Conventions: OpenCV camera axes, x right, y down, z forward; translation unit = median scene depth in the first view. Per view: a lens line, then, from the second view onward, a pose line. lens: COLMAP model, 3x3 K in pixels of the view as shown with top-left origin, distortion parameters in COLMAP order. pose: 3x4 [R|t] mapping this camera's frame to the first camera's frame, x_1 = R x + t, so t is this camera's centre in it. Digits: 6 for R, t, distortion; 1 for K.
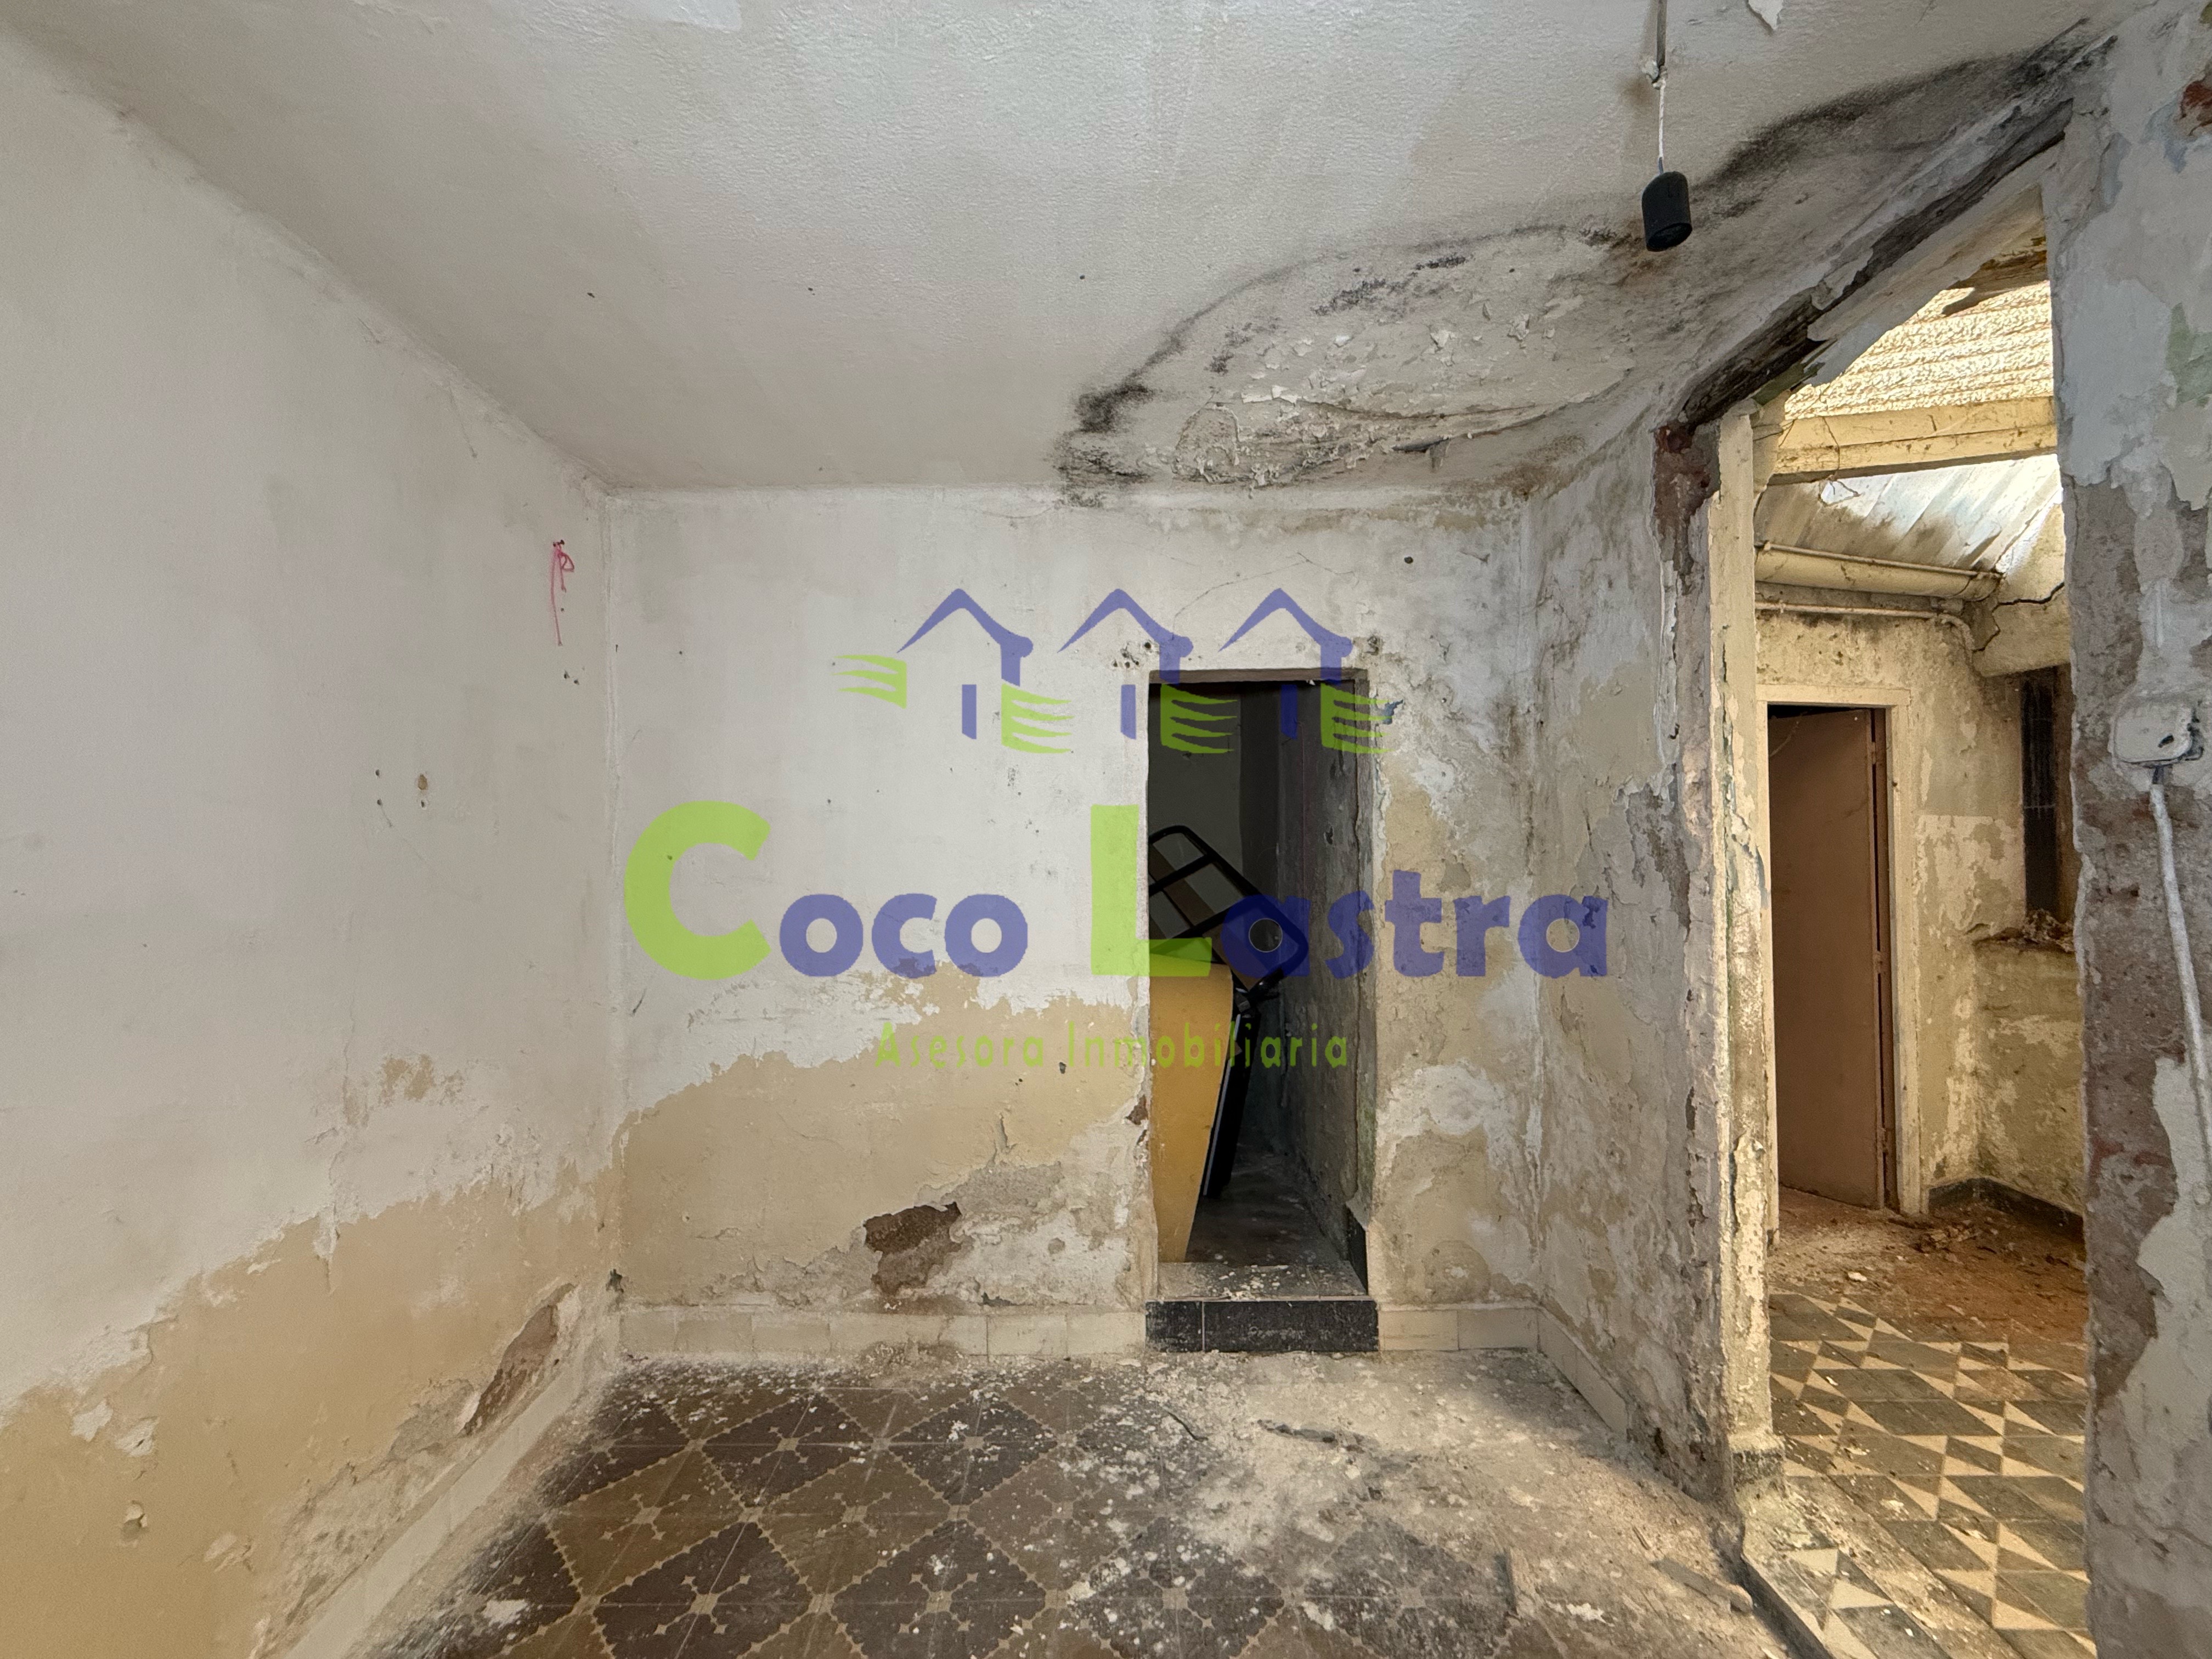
lens RADIAL K [[882.0, 0, 1099.5], [0, 882.0, 831.0], [0, 0, 1]] dist [-0.000130, 0.000477]
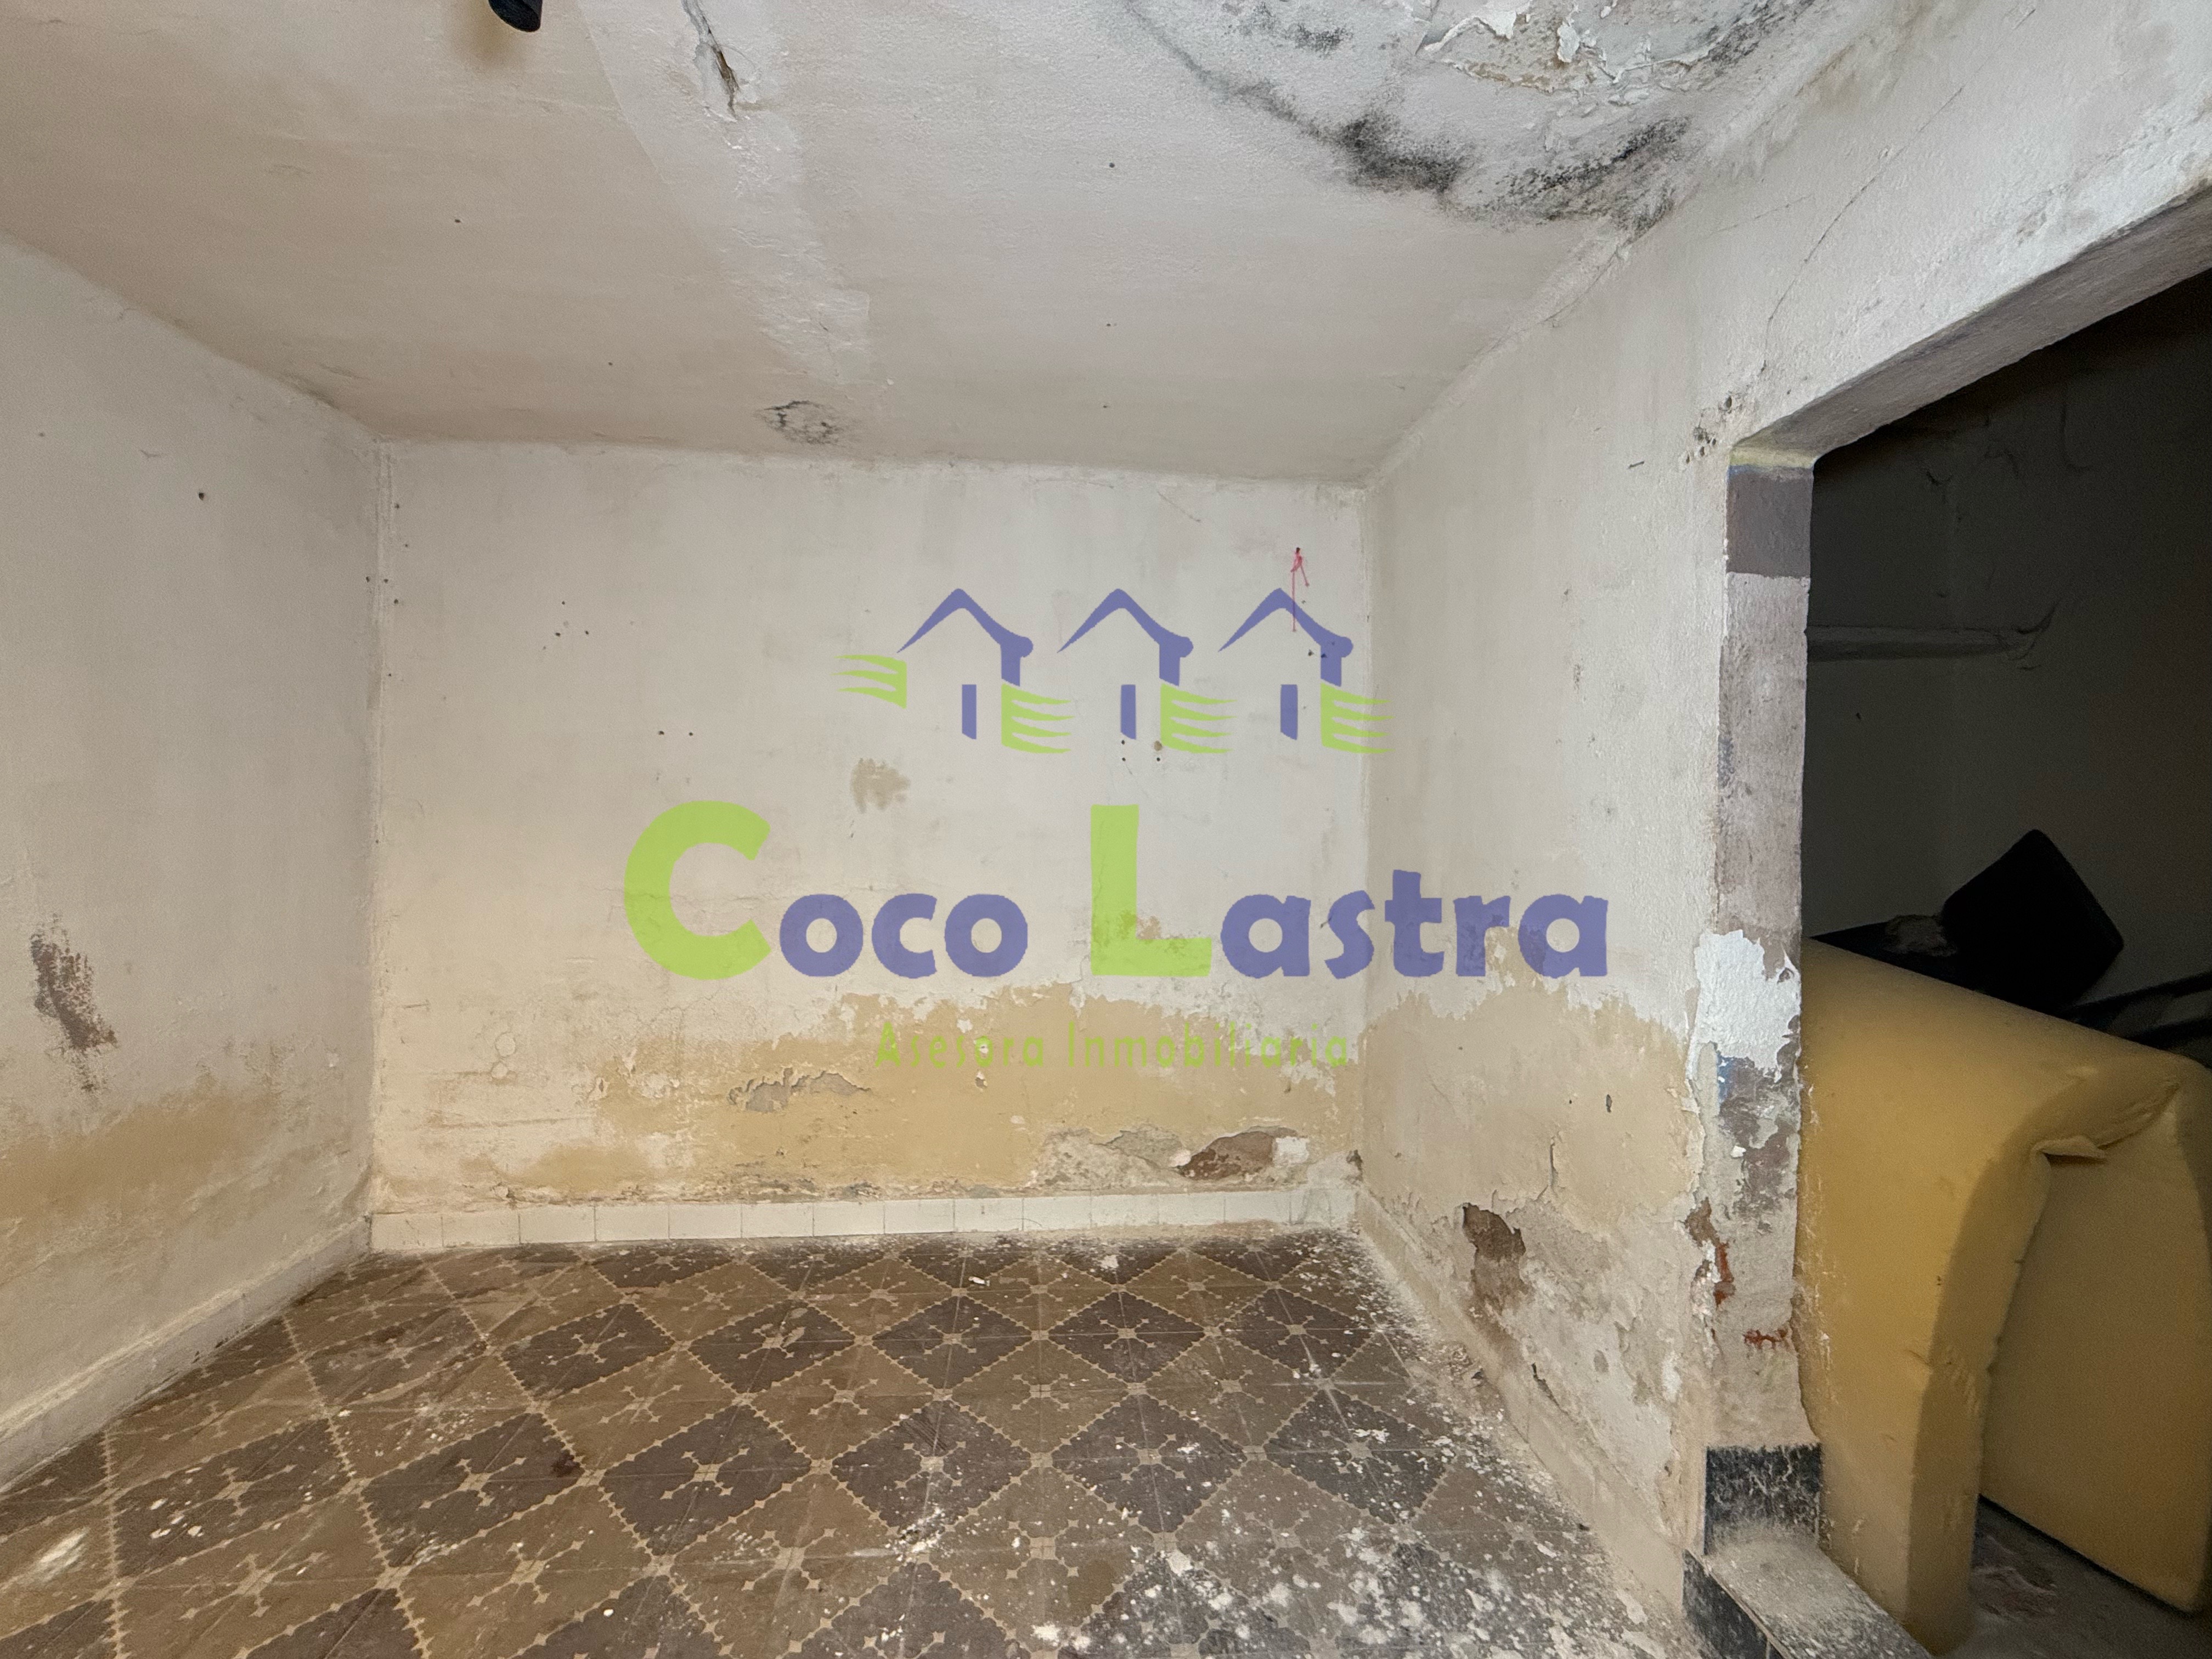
lens RADIAL K [[882.0, 0, 1094.8], [0, 882.0, 833.4], [0, 0, 1]] dist [-0.000130, 0.000477]
pose [[0.071374, 0.019553, -0.997258, 0.621655], [-0.000428, 0.999808, 0.019572, 0.054649], [0.997450, -0.000971, 0.071369, 0.596262]]
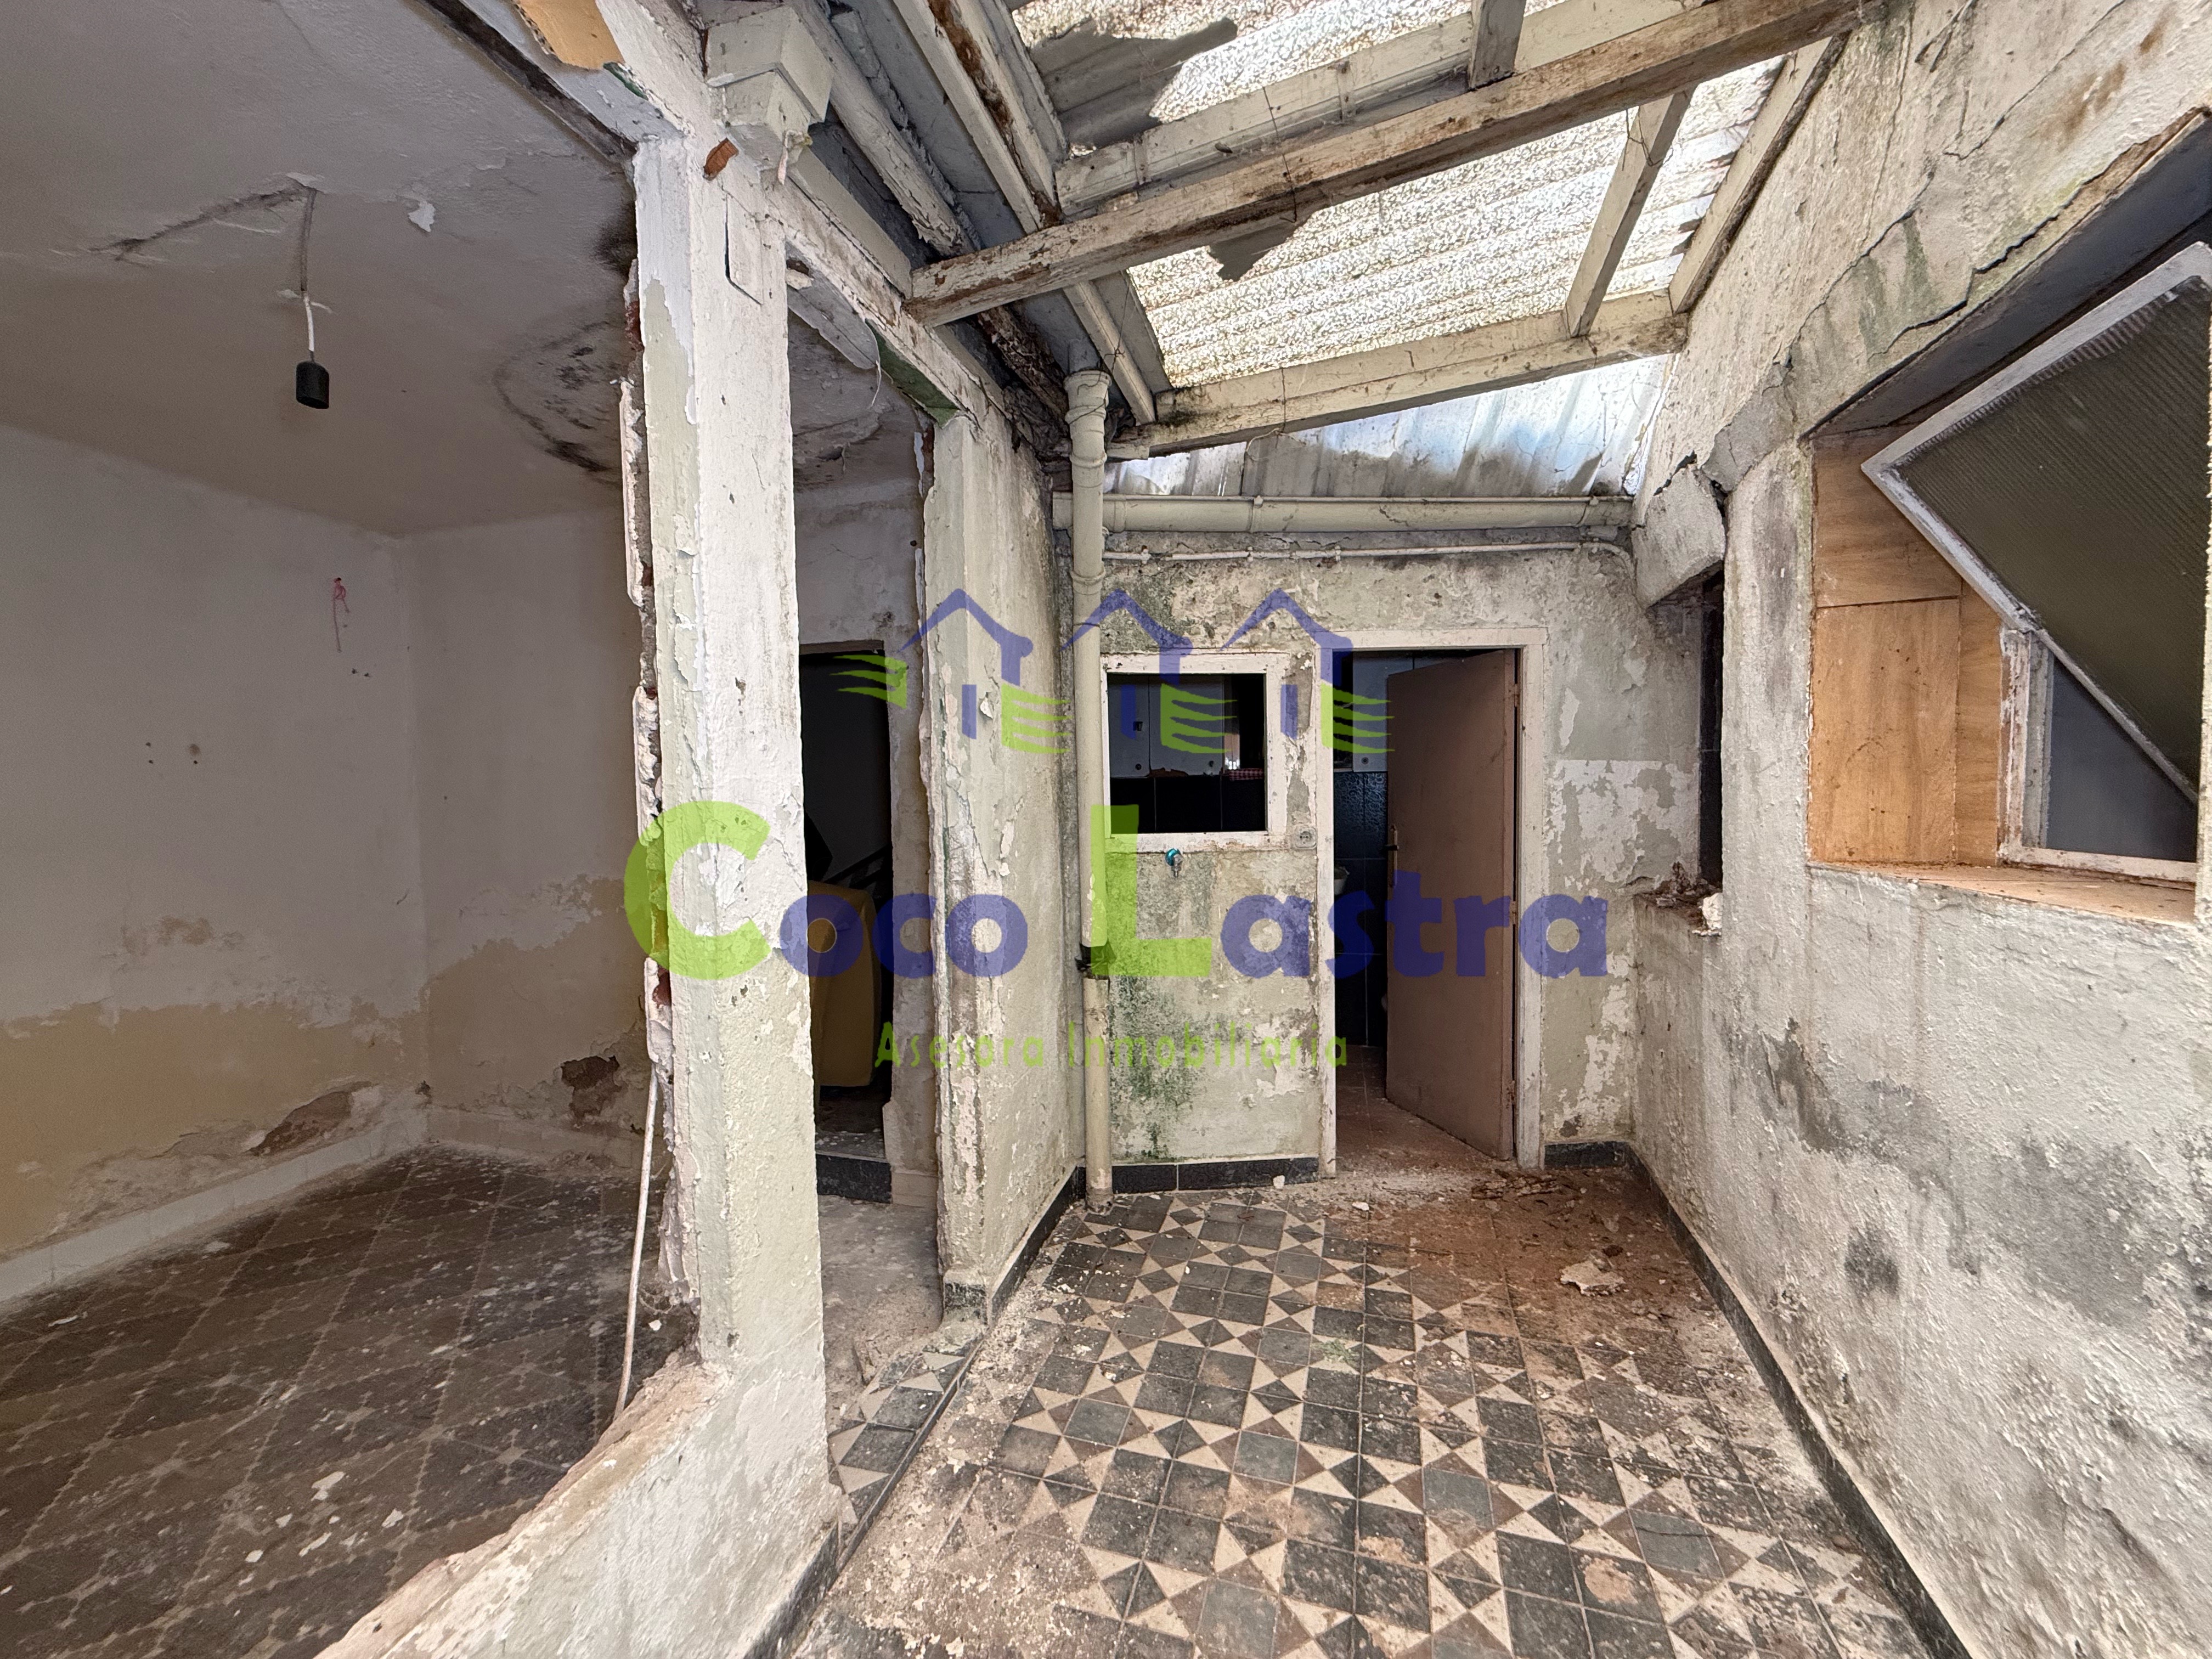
lens RADIAL K [[882.0, 0, 1097.0], [0, 882.0, 831.3], [0, 0, 1]] dist [-0.000130, 0.000477]
pose [[0.961180, 0.015214, -0.275503, 0.957143], [0.001714, 0.998130, 0.061101, -0.000750], [0.275917, -0.059202, 0.959356, -0.067813]]
